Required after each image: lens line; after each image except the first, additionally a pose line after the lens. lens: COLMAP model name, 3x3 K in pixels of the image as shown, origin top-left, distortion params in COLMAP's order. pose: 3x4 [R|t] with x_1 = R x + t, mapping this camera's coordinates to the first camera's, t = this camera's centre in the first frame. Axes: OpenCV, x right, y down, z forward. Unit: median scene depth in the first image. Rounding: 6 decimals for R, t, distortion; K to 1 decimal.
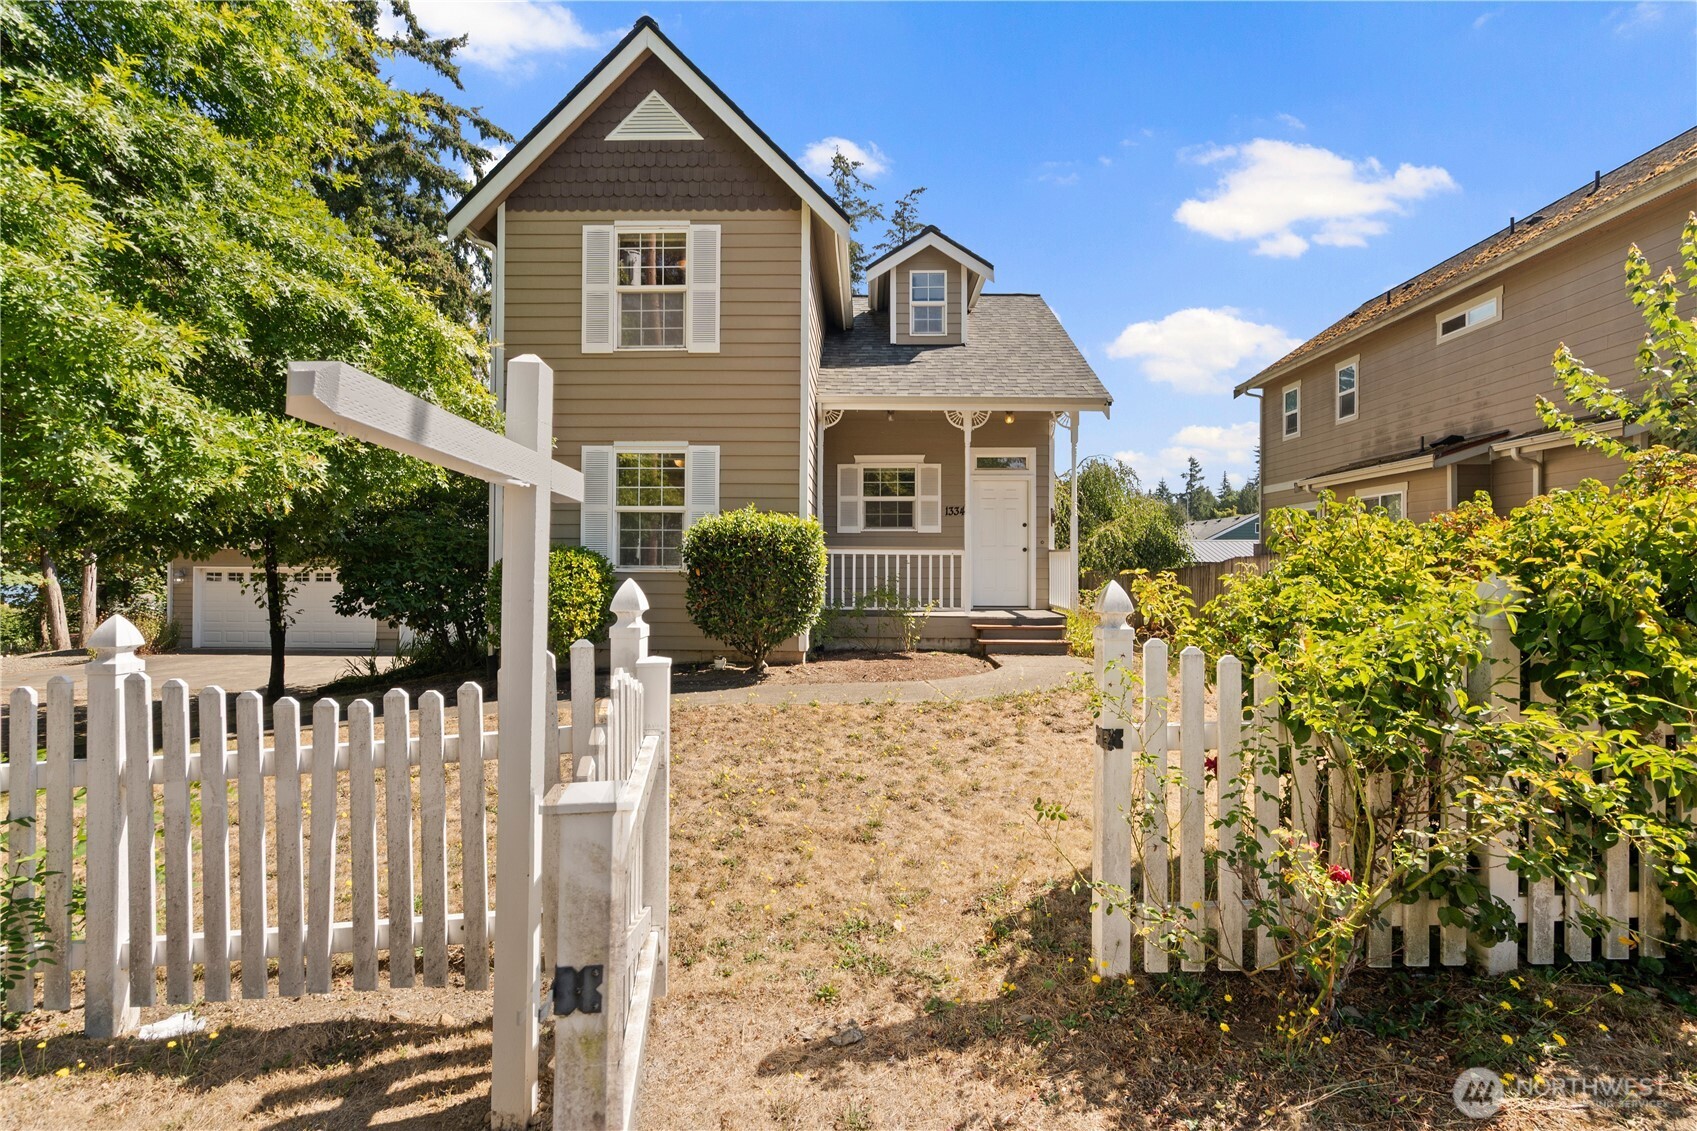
lens RADIAL K [[775.4, 0, 849.0], [0, 775.4, 563.3], [0, 0, 1]] dist [-0.006714, 0.001829]
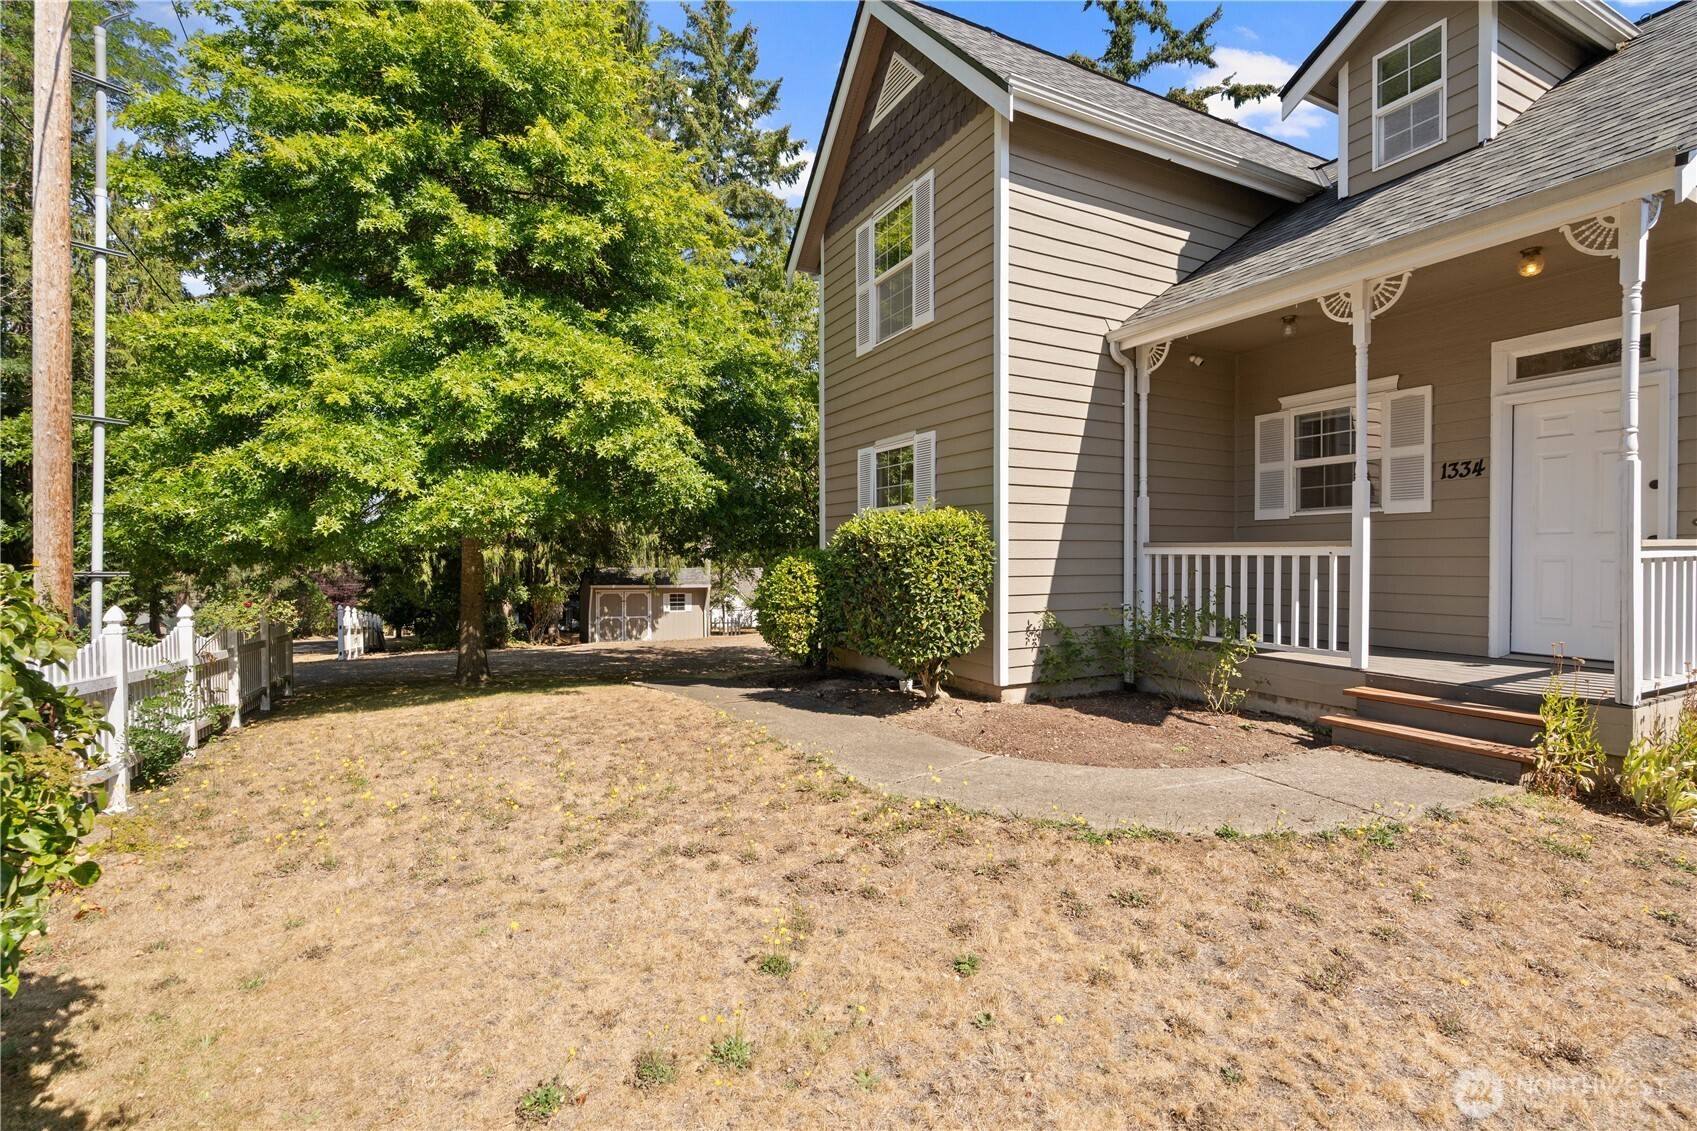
lens RADIAL K [[775.4, 0, 847.2], [0, 775.4, 566.9], [0, 0, 1]] dist [-0.006714, 0.001829]
pose [[0.474861, 0.008897, -0.880016, 0.453976], [0.005834, 0.999895, 0.013258, -0.011848], [0.880041, -0.011430, 0.474759, 0.432159]]
